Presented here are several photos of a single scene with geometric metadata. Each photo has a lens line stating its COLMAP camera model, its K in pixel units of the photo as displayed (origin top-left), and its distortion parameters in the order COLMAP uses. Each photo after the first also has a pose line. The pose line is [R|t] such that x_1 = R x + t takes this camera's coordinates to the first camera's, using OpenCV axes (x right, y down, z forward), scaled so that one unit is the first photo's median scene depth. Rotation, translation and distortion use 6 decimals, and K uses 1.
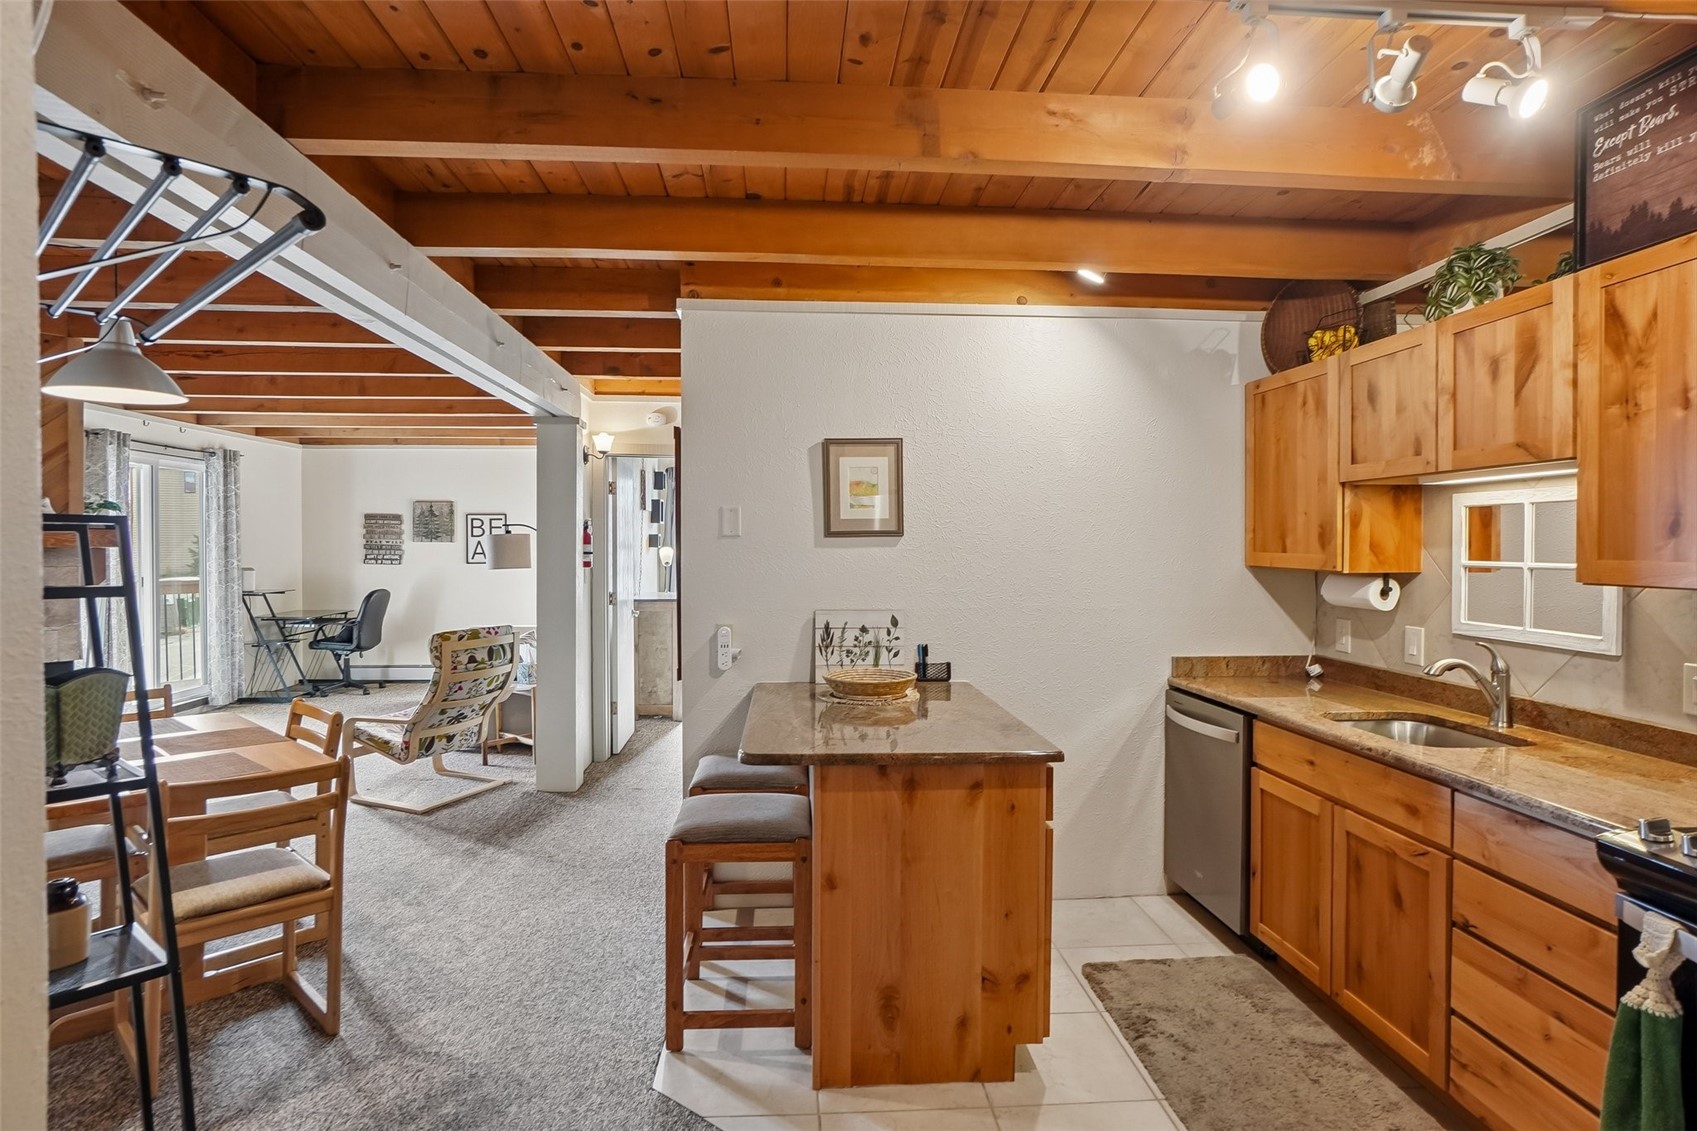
lens RADIAL K [[886.1, 0, 841.6], [0, 886.1, 558.1], [0, 0, 1]] dist [-0.040708, 0.022508]
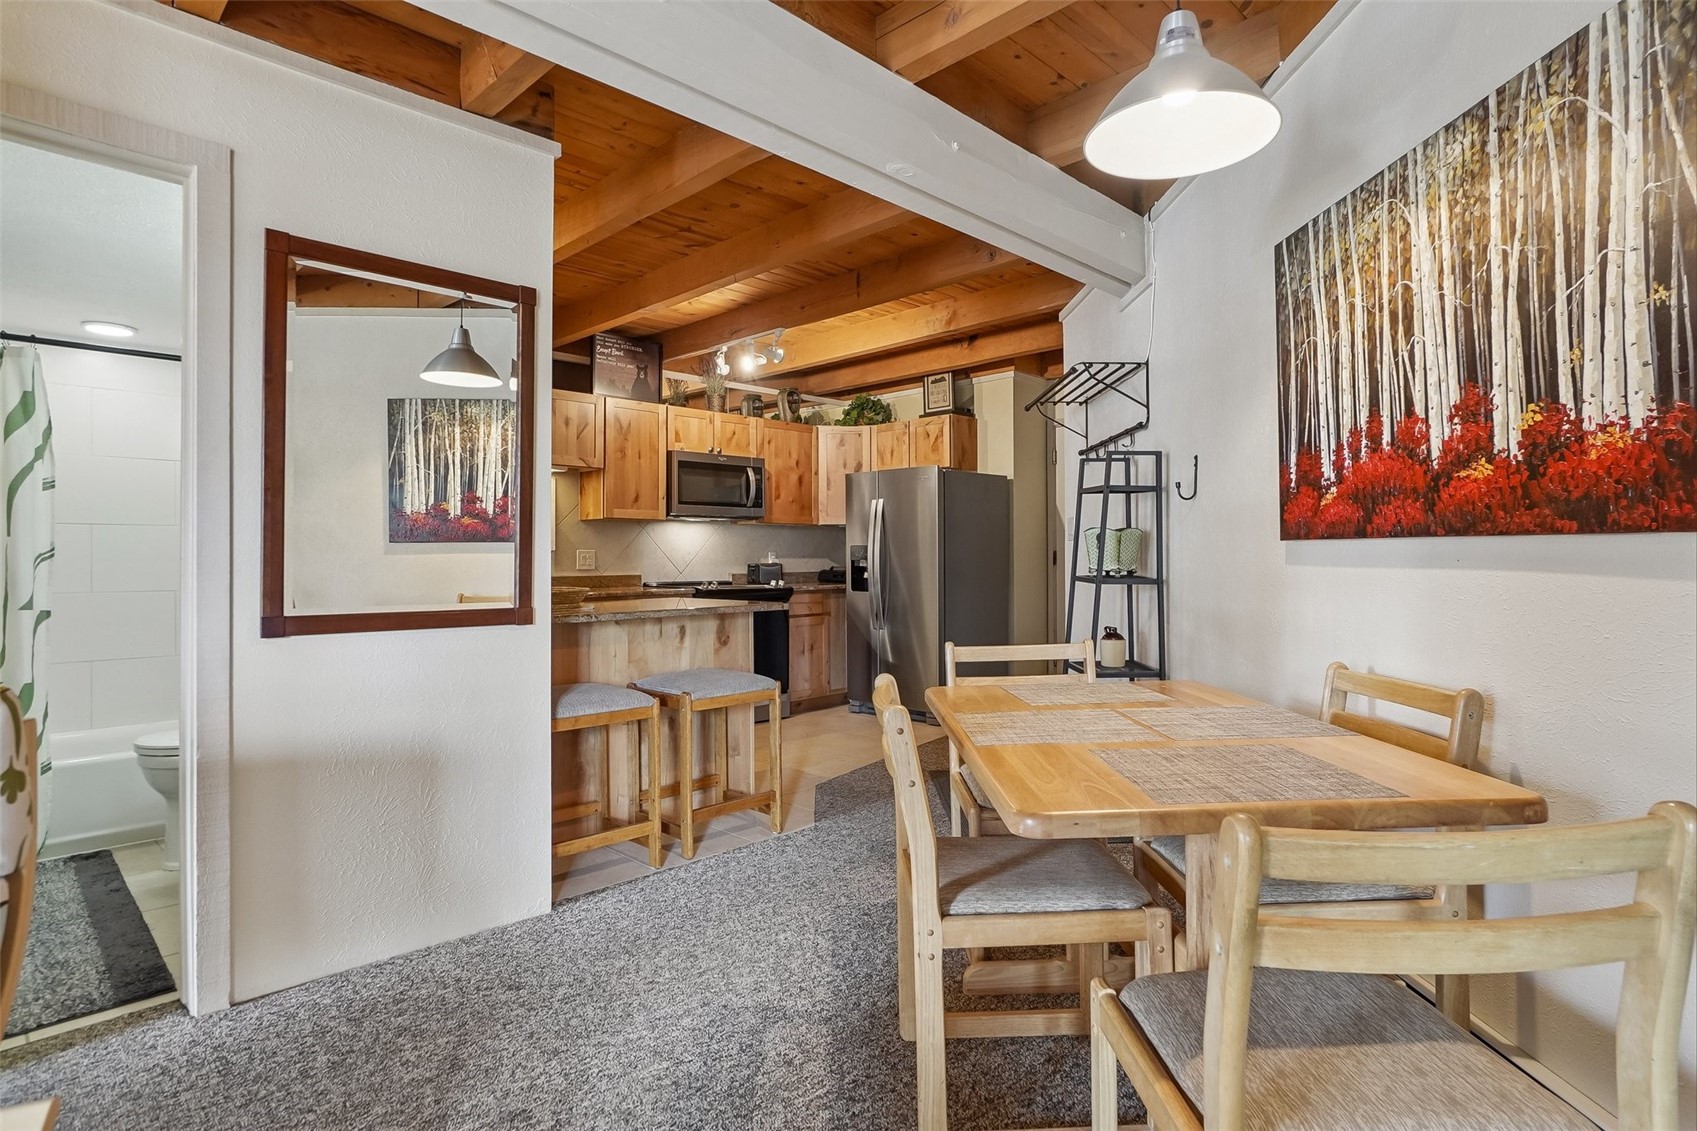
lens RADIAL K [[886.1, 0, 843.9], [0, 886.1, 554.2], [0, 0, 1]] dist [-0.040708, 0.022508]
pose [[-0.661770, 0.005874, 0.749684, -0.961406], [0.014270, 0.999887, 0.004762, 0.082216], [-0.749571, 0.013849, -0.661779, 1.345038]]
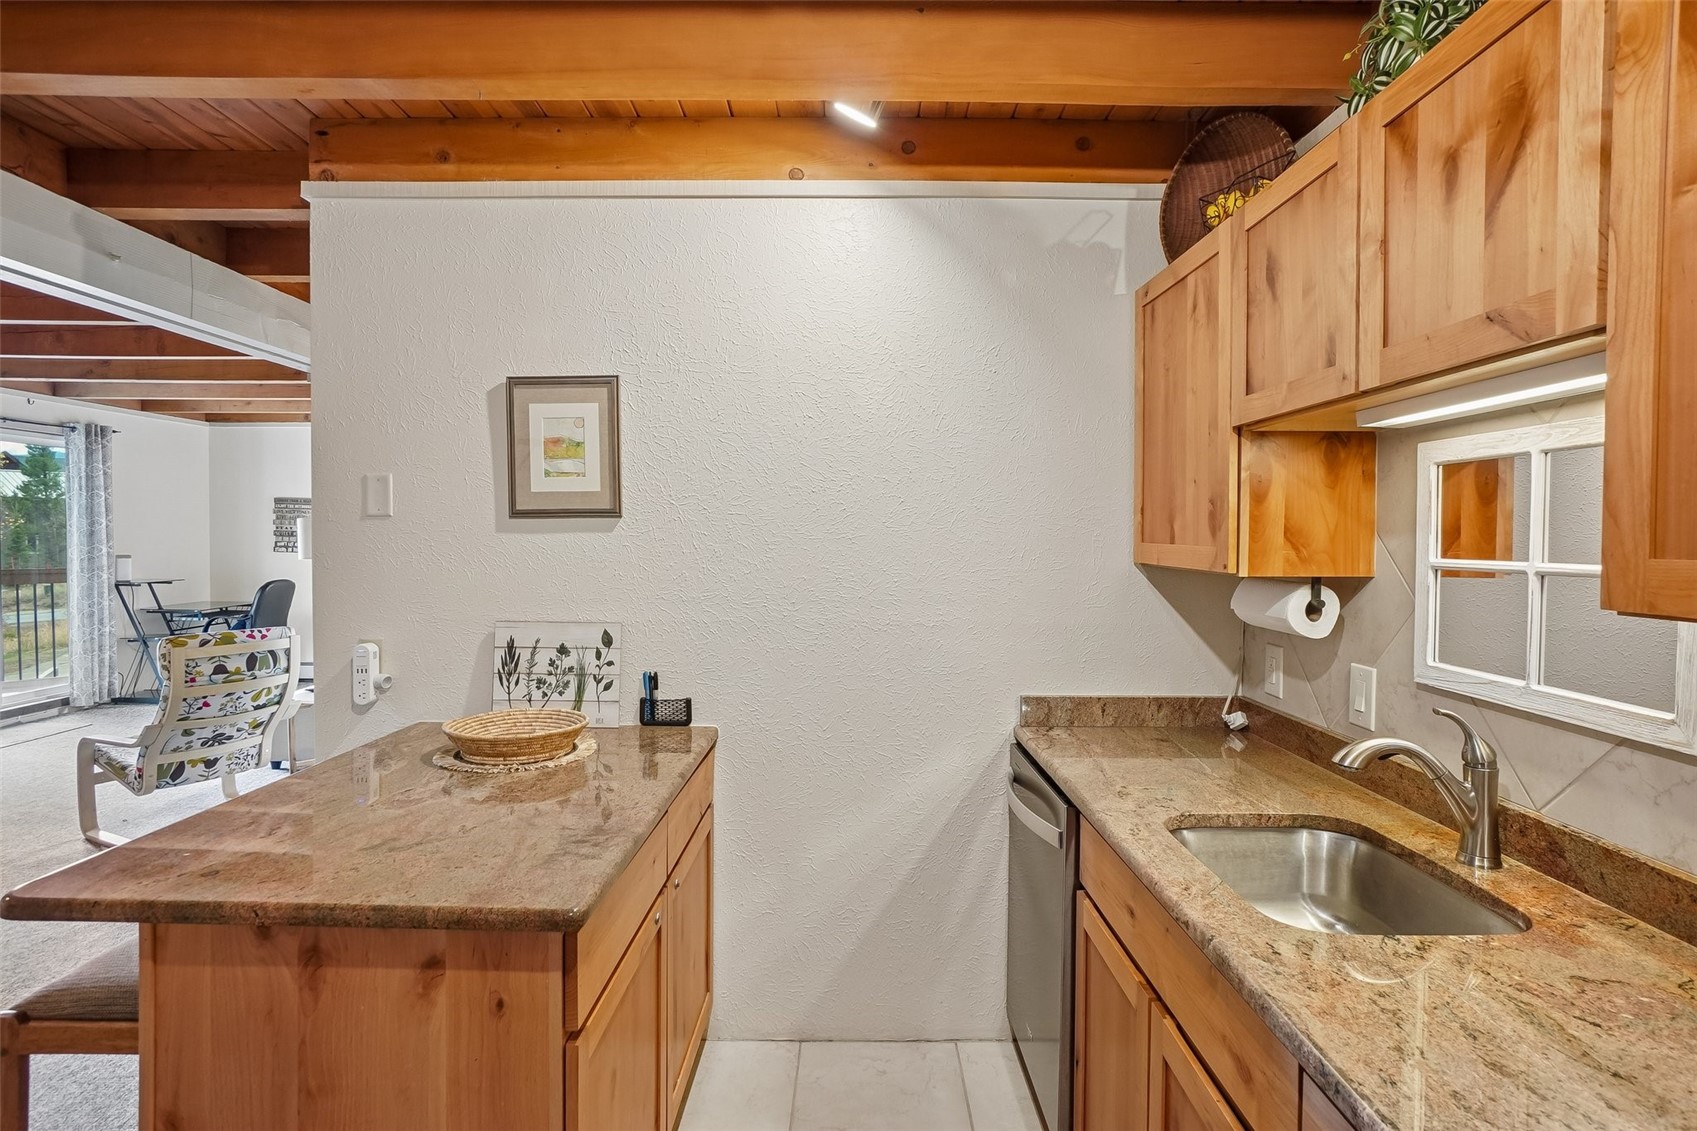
lens RADIAL K [[886.1, 0, 842.4], [0, 886.1, 558.3], [0, 0, 1]] dist [-0.040708, 0.022508]
pose [[0.997355, 0.007353, -0.072312, 0.302217], [-0.006648, 0.999928, 0.009992, -0.000155], [0.072381, -0.009485, 0.997332, 0.327419]]
